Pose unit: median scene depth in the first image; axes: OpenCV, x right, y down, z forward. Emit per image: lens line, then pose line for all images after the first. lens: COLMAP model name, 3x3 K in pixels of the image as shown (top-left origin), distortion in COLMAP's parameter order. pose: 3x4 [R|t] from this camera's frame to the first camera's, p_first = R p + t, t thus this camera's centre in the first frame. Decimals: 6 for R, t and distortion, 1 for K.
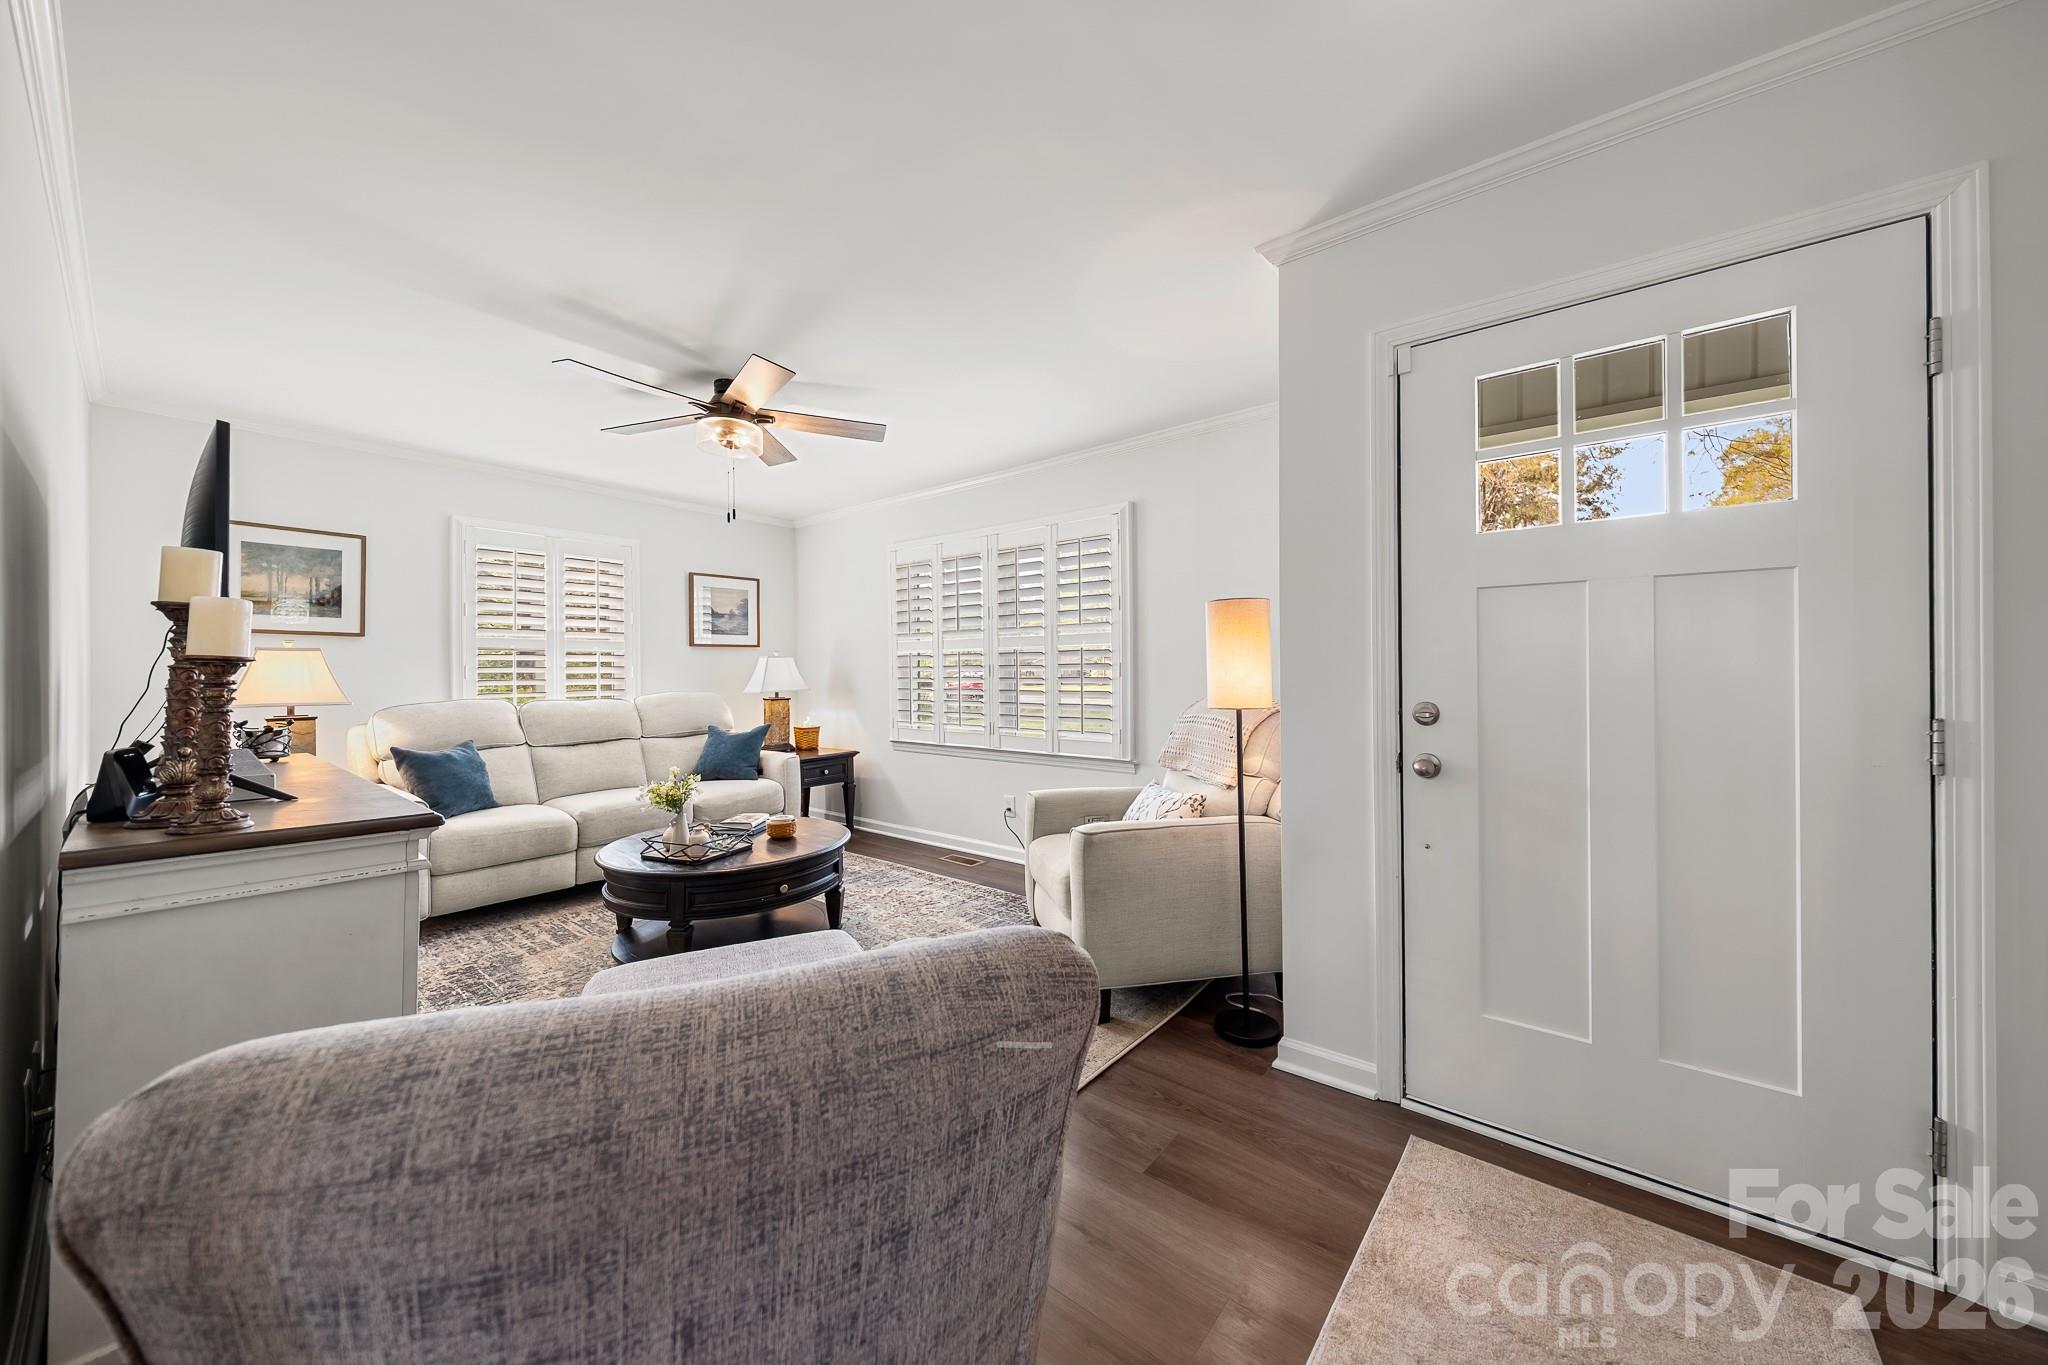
lens RADIAL K [[689.9, 0, 1026.5], [0, 689.9, 675.1], [0, 0, 1]] dist [-0.000243, -0.000167]
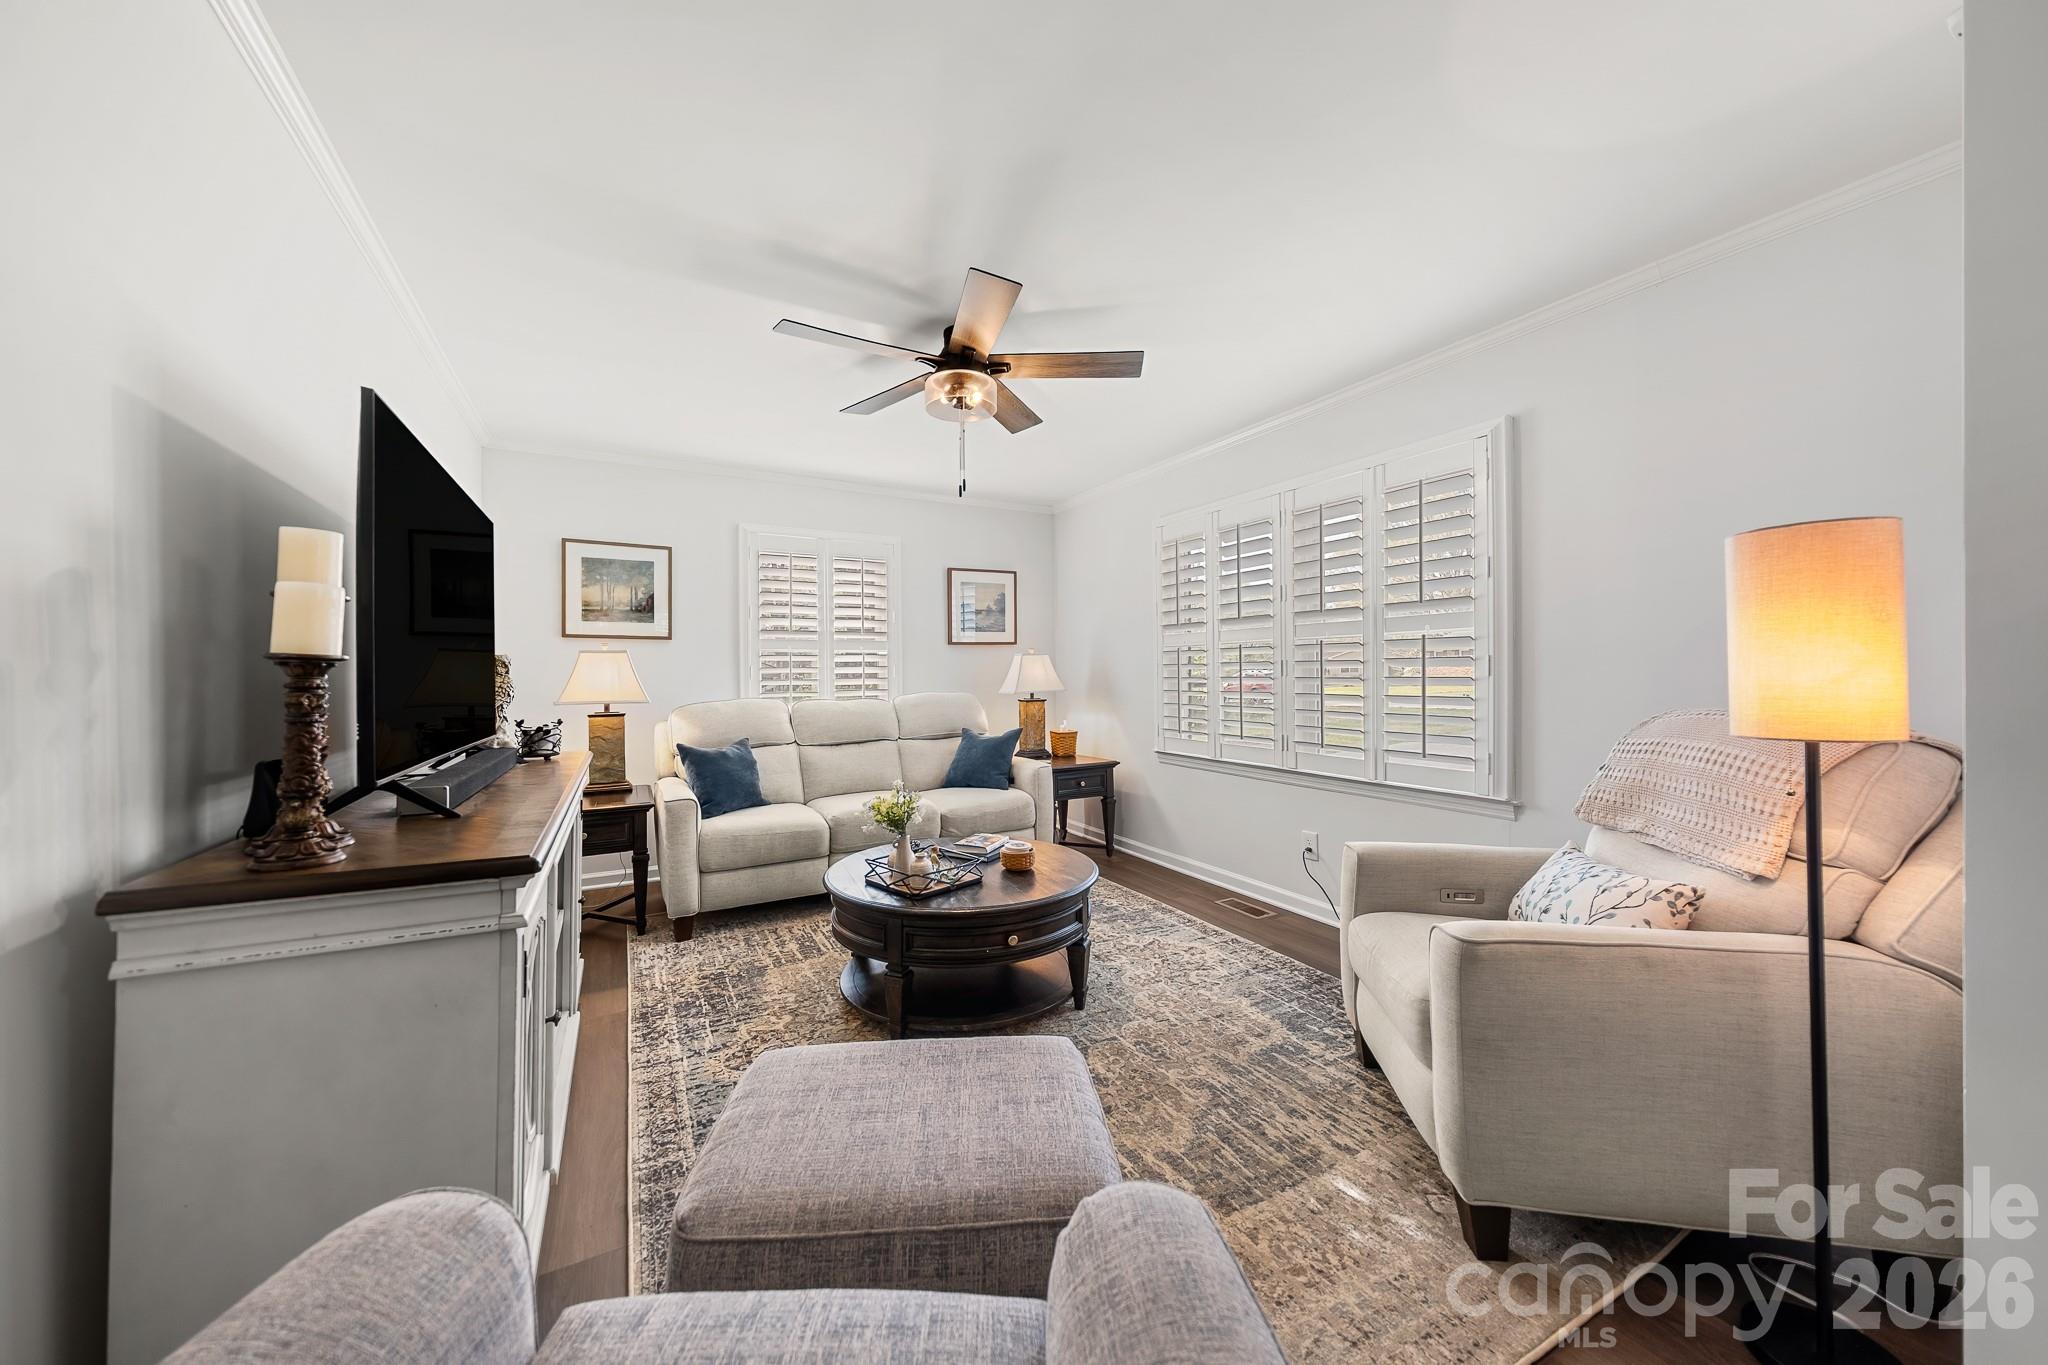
lens RADIAL K [[705.0, 0, 1017.8], [0, 705.0, 680.8], [0, 0, 1]] dist [0.032332, -0.008615]
pose [[0.920201, 0.002187, -0.391440, -0.018808], [0.001788, 0.999950, 0.009790, -0.000835], [0.391442, -0.009709, 0.920152, 0.190705]]
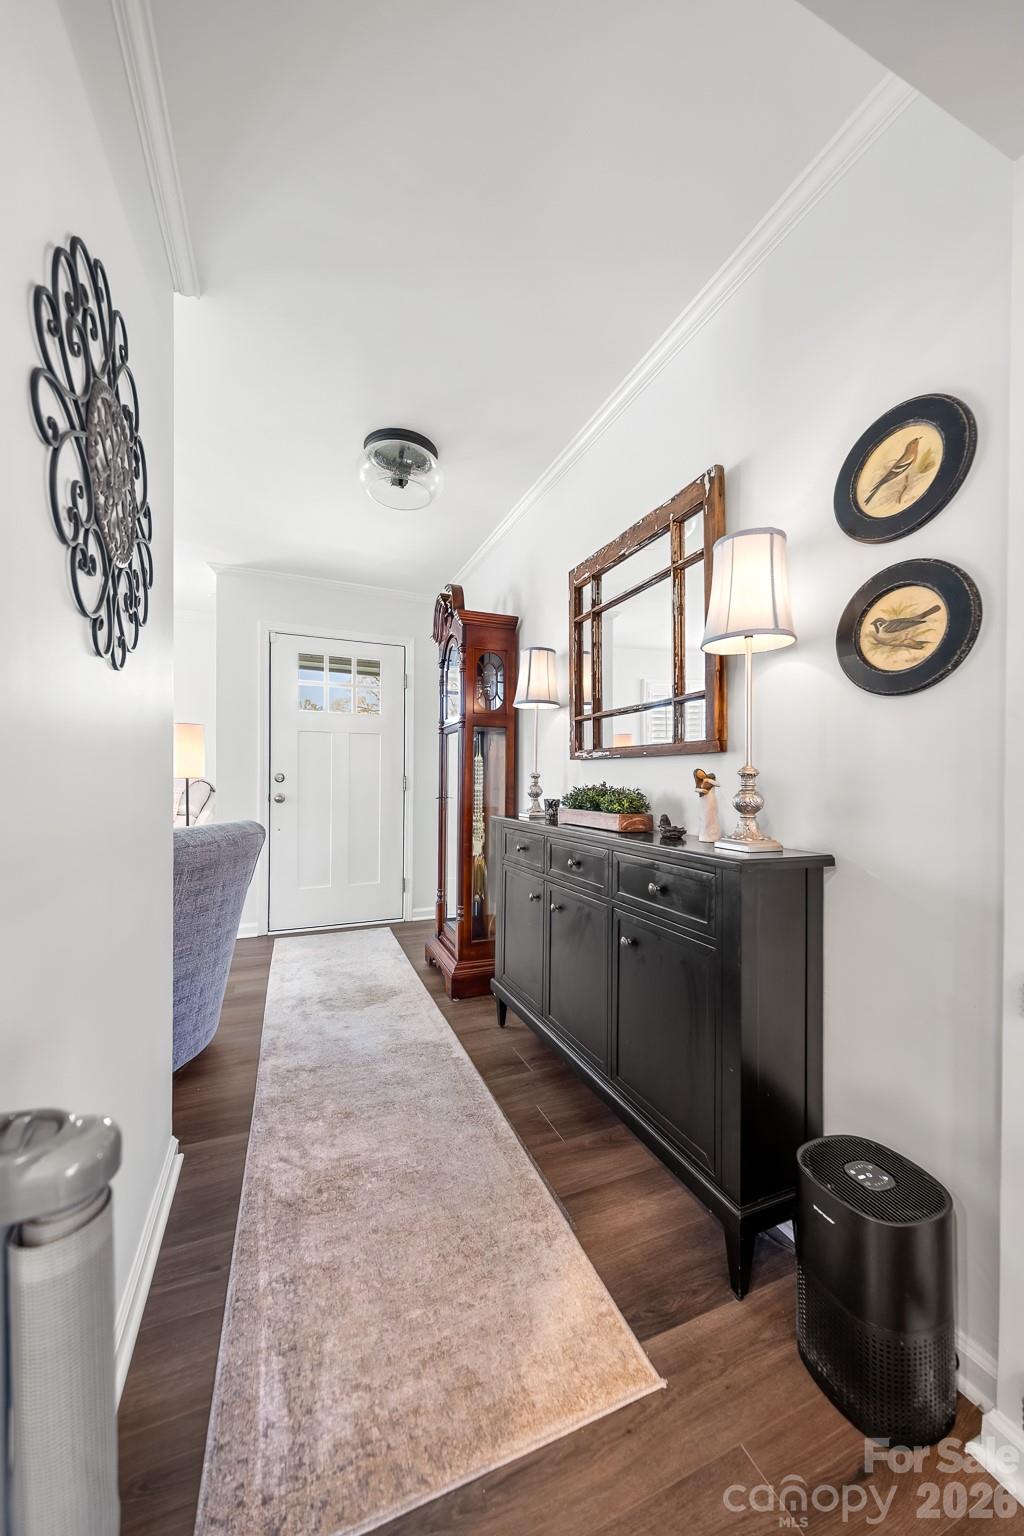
lens RADIAL K [[552.4, 0, 510.7], [0, 552.4, 774.0], [0, 0, 1]] dist [-0.000257, -0.000071]
pose [[0.498858, 0.009110, 0.866636, -0.436521], [-0.012282, 0.999919, -0.003442, 0.022582], [-0.866597, -0.008927, 0.498929, -0.432722]]
